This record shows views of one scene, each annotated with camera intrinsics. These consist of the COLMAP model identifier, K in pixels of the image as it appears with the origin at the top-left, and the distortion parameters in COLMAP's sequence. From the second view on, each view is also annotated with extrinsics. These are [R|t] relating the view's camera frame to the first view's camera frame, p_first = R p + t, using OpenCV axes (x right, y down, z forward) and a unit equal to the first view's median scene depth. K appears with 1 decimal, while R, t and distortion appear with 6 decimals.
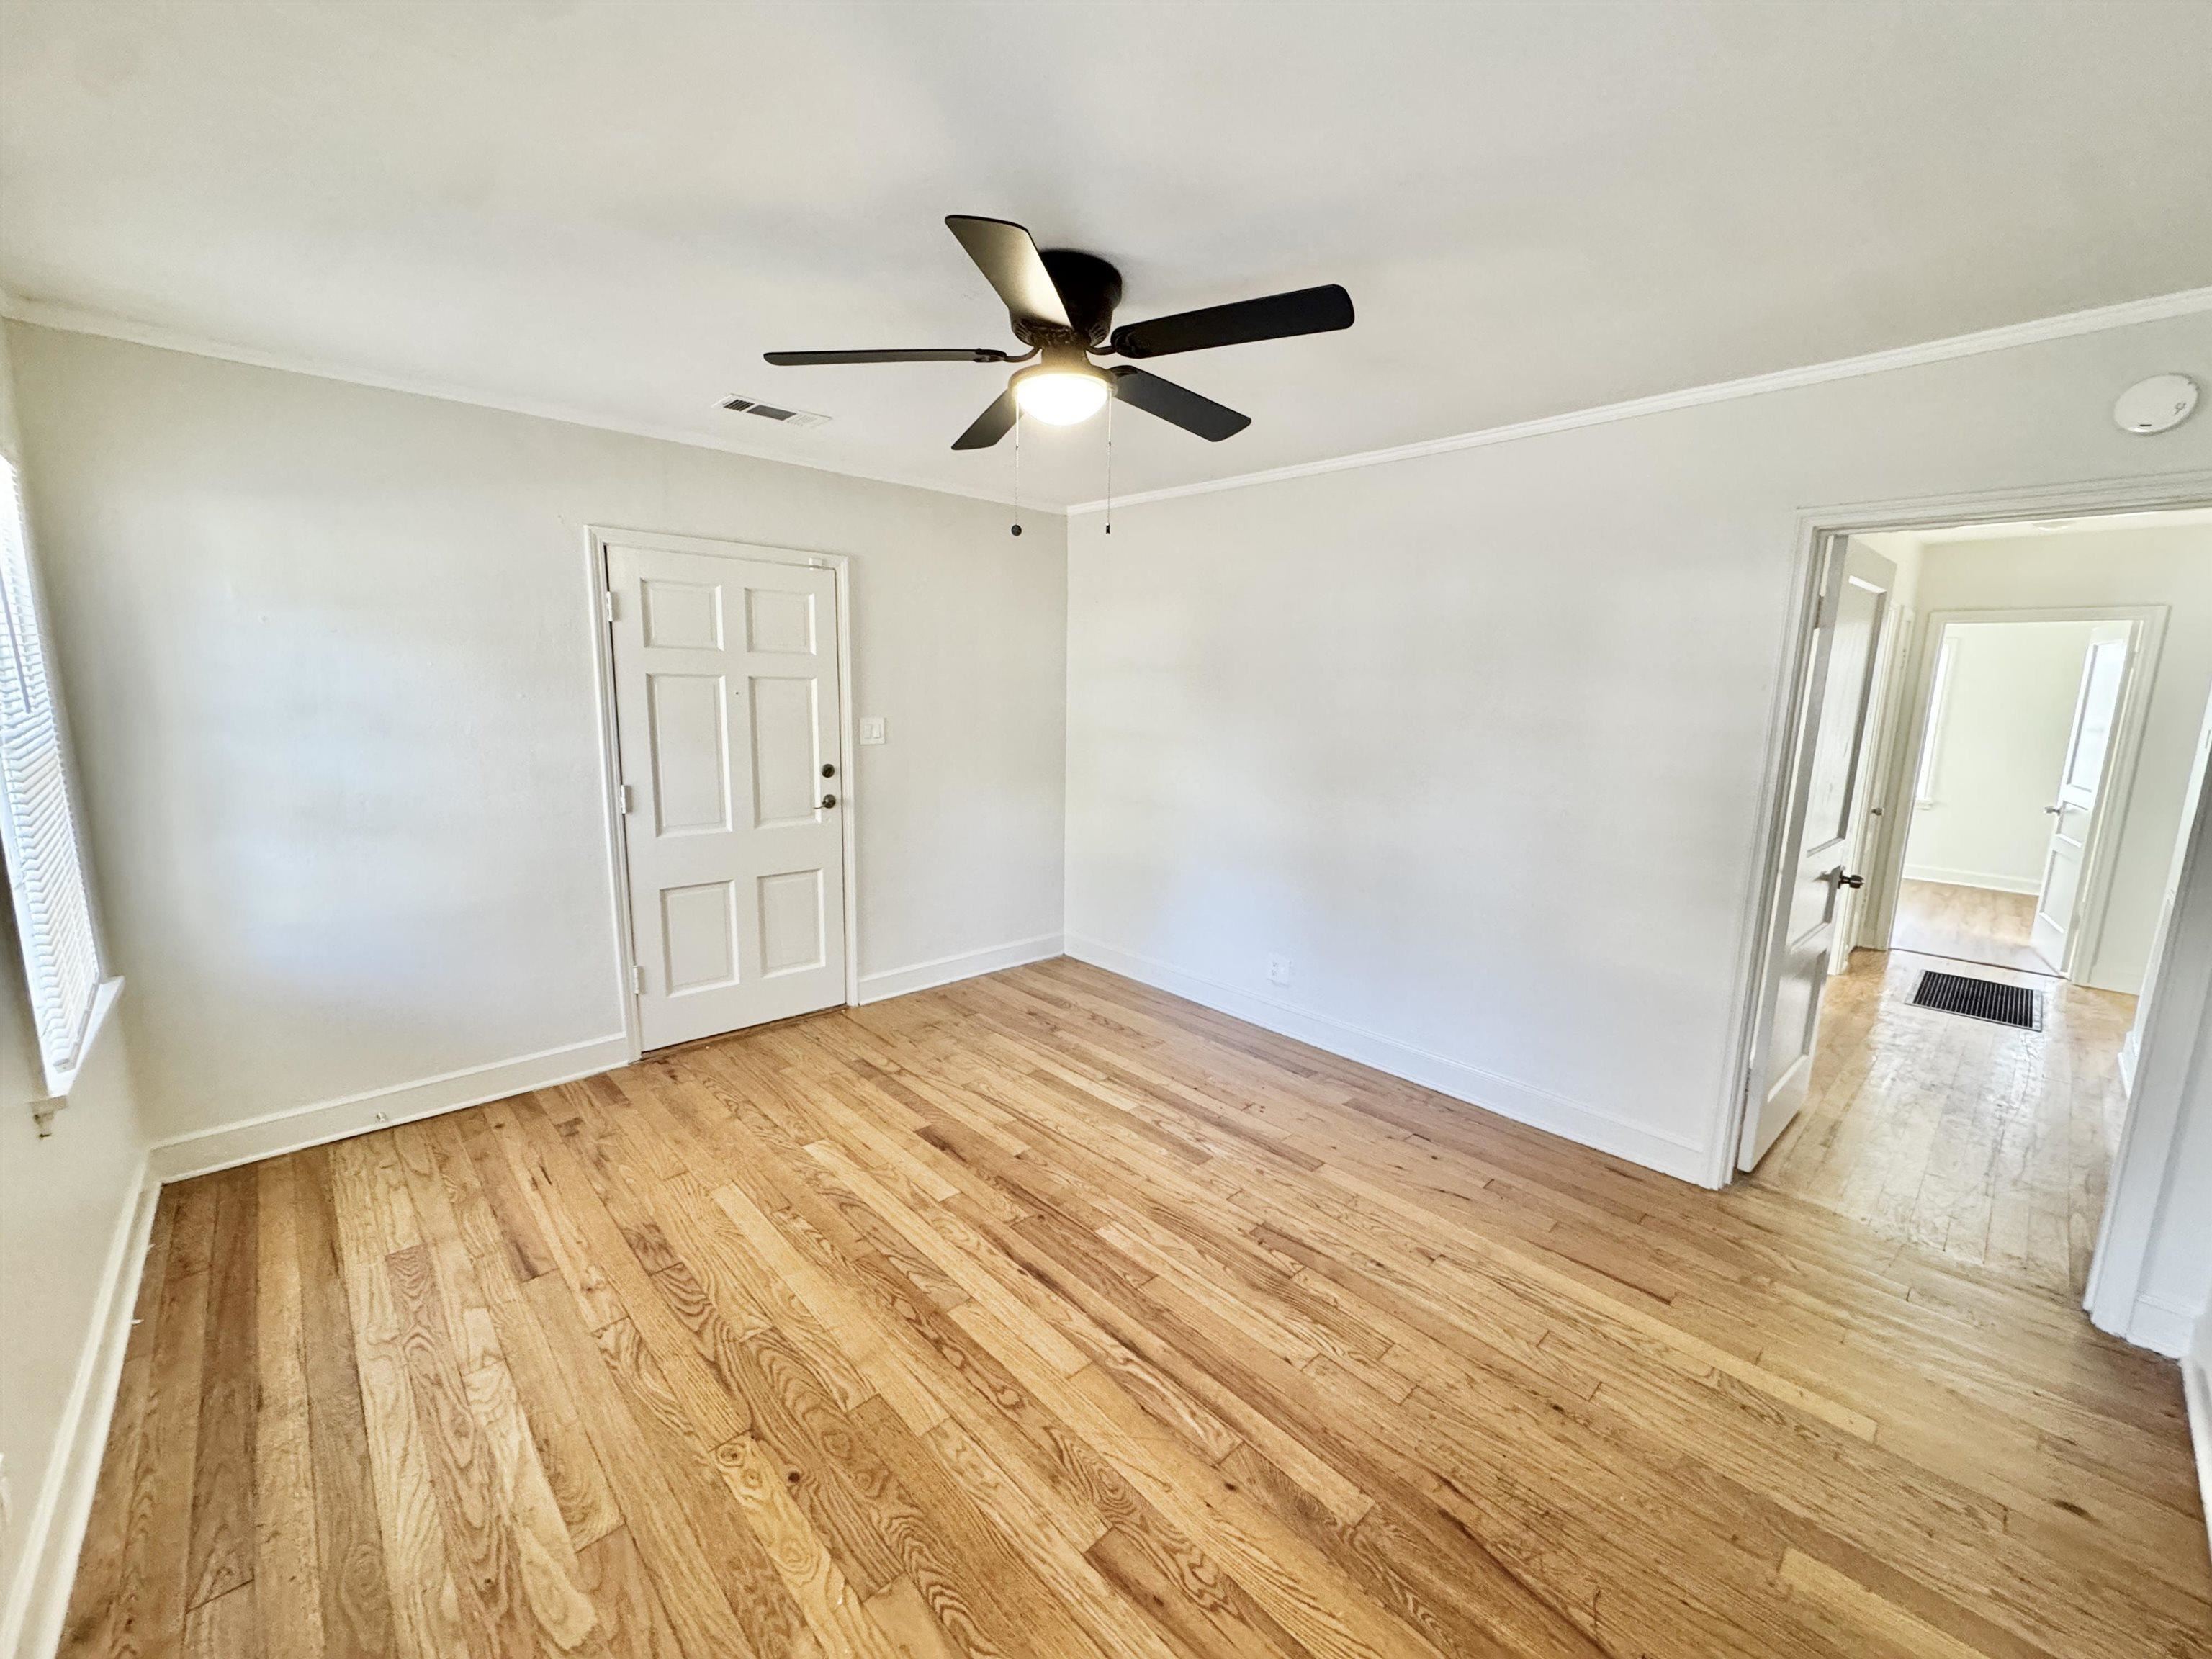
lens RADIAL K [[895.0, 0, 1106.0], [0, 895.0, 829.5], [0, 0, 1]] dist [0.002288, 0.000242]
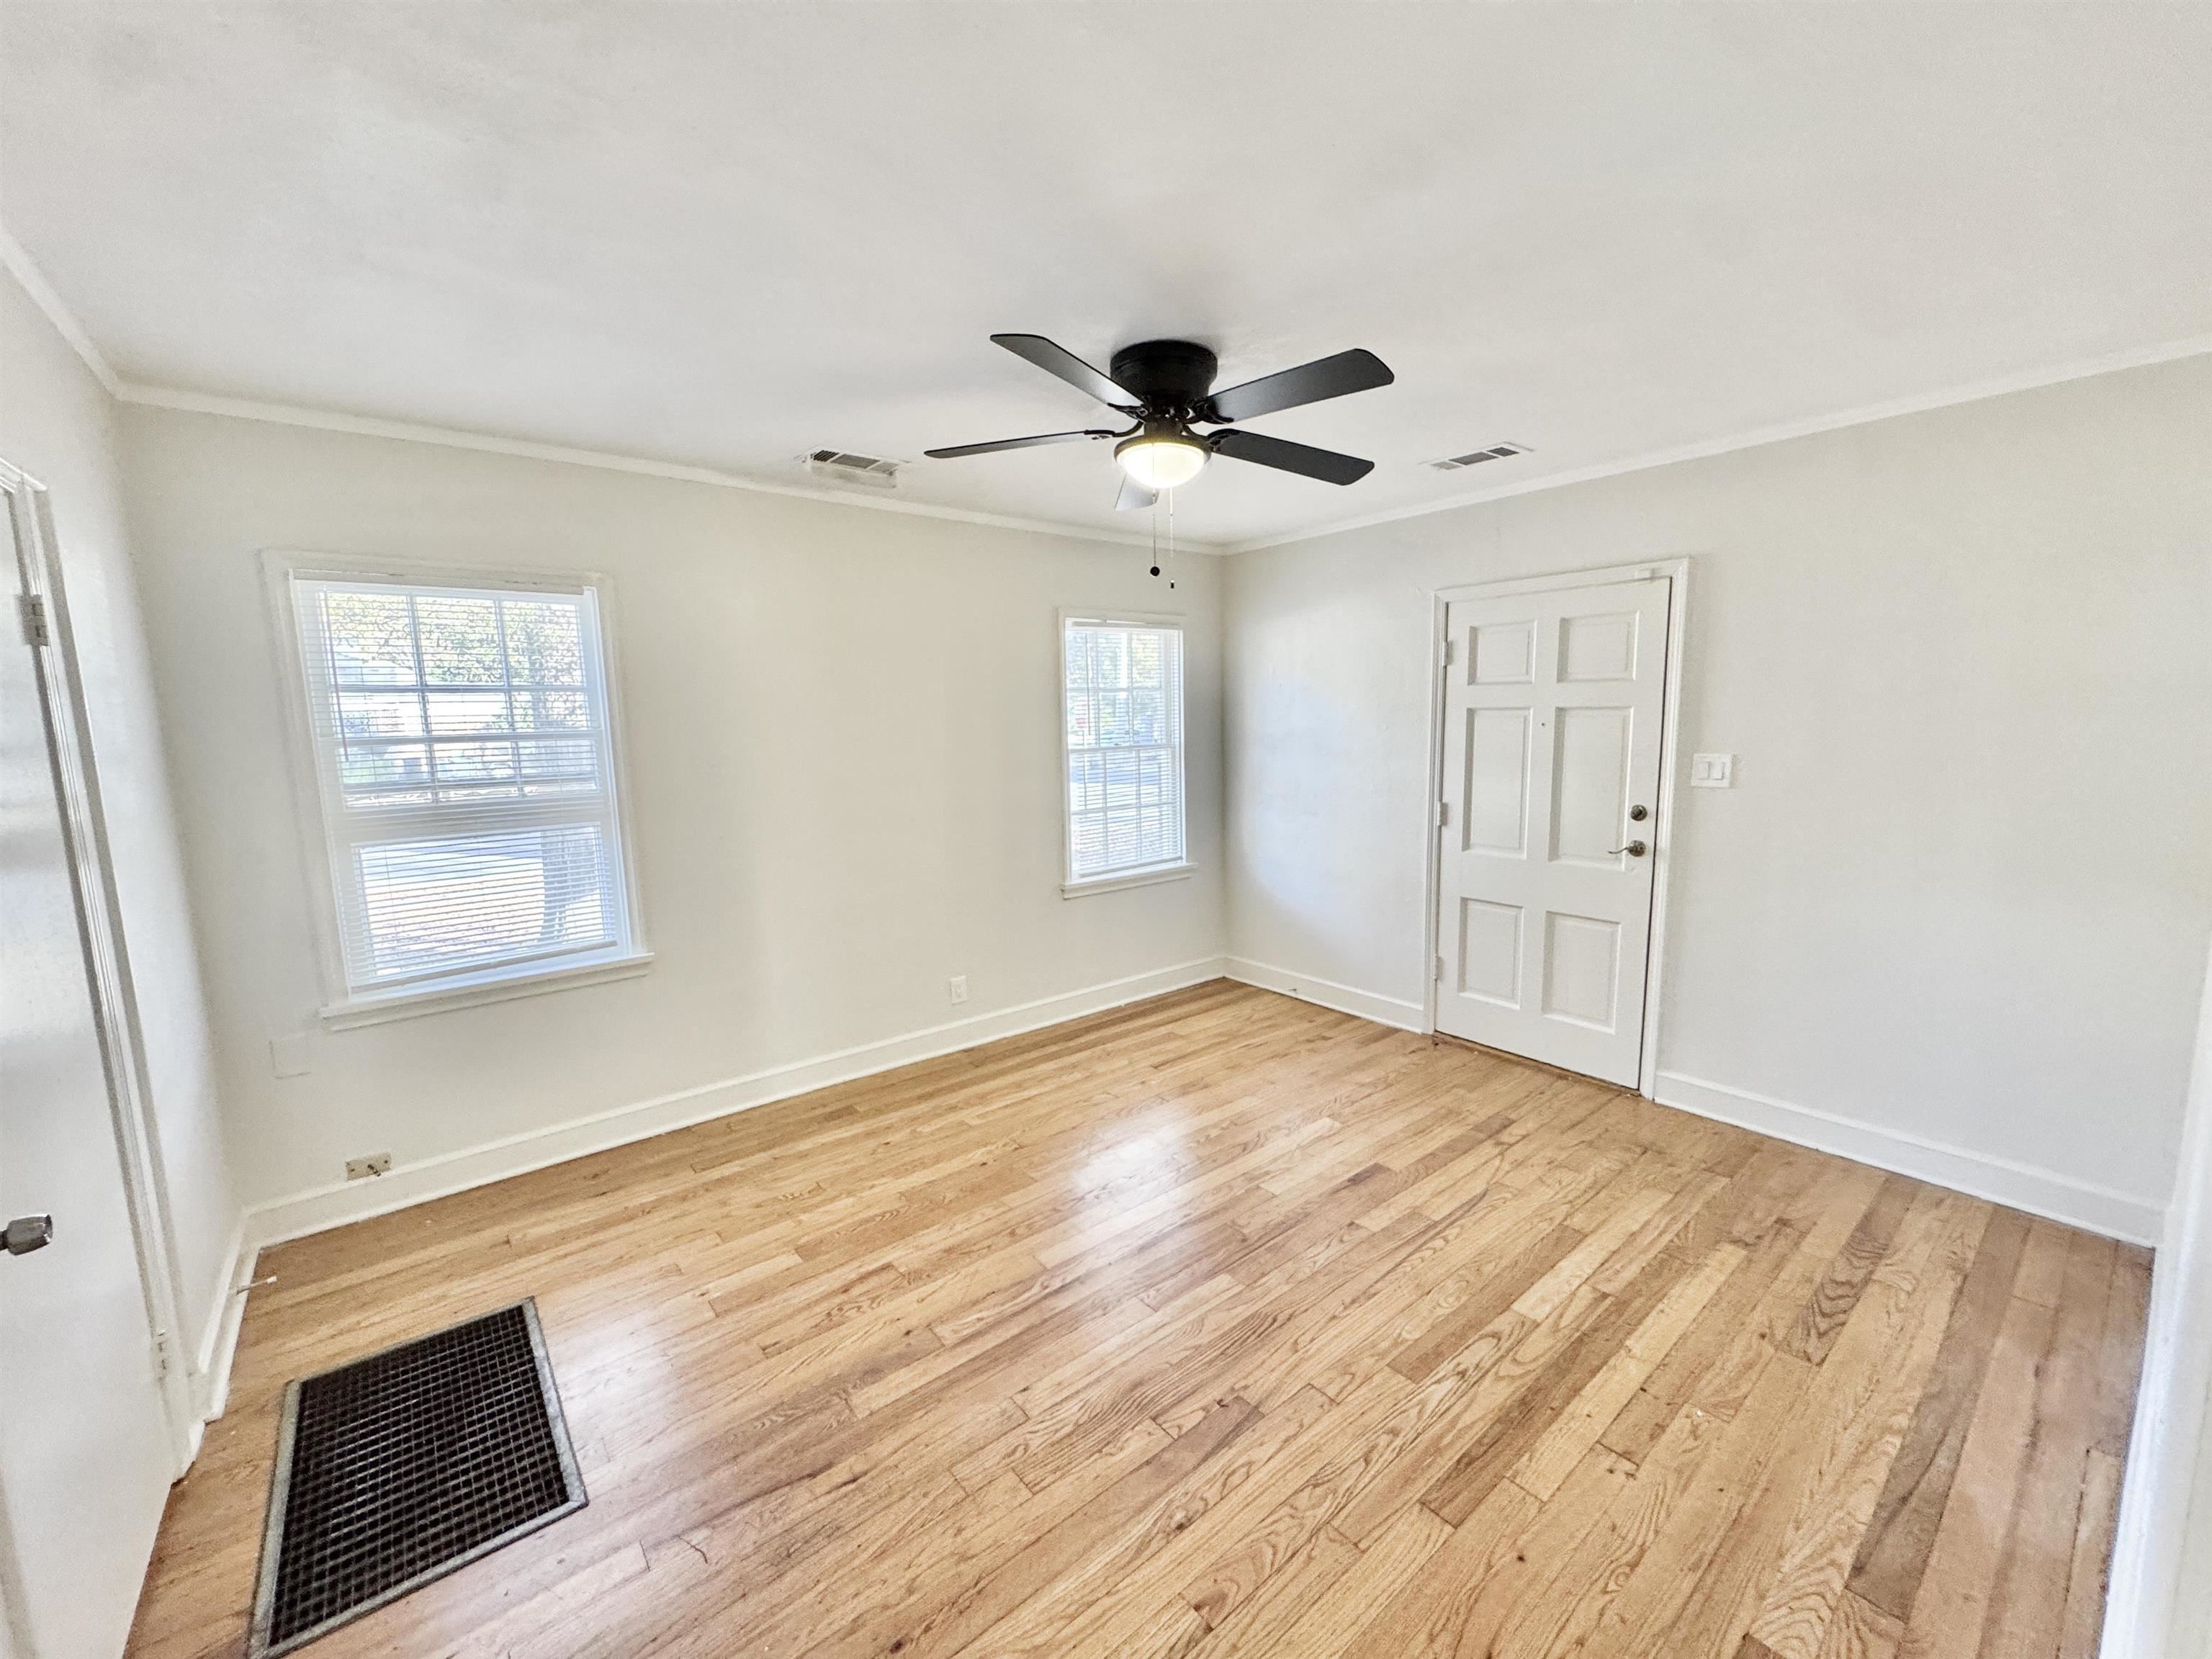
lens RADIAL K [[882.3, 0, 1110.4], [0, 882.3, 829.0], [0, 0, 1]] dist [-0.002999, -0.000134]
pose [[-0.078469, 0.106177, -0.991246, 0.715570], [-0.145471, 0.982450, 0.116751, -0.094279], [0.986246, 0.153359, -0.061646, 0.690712]]
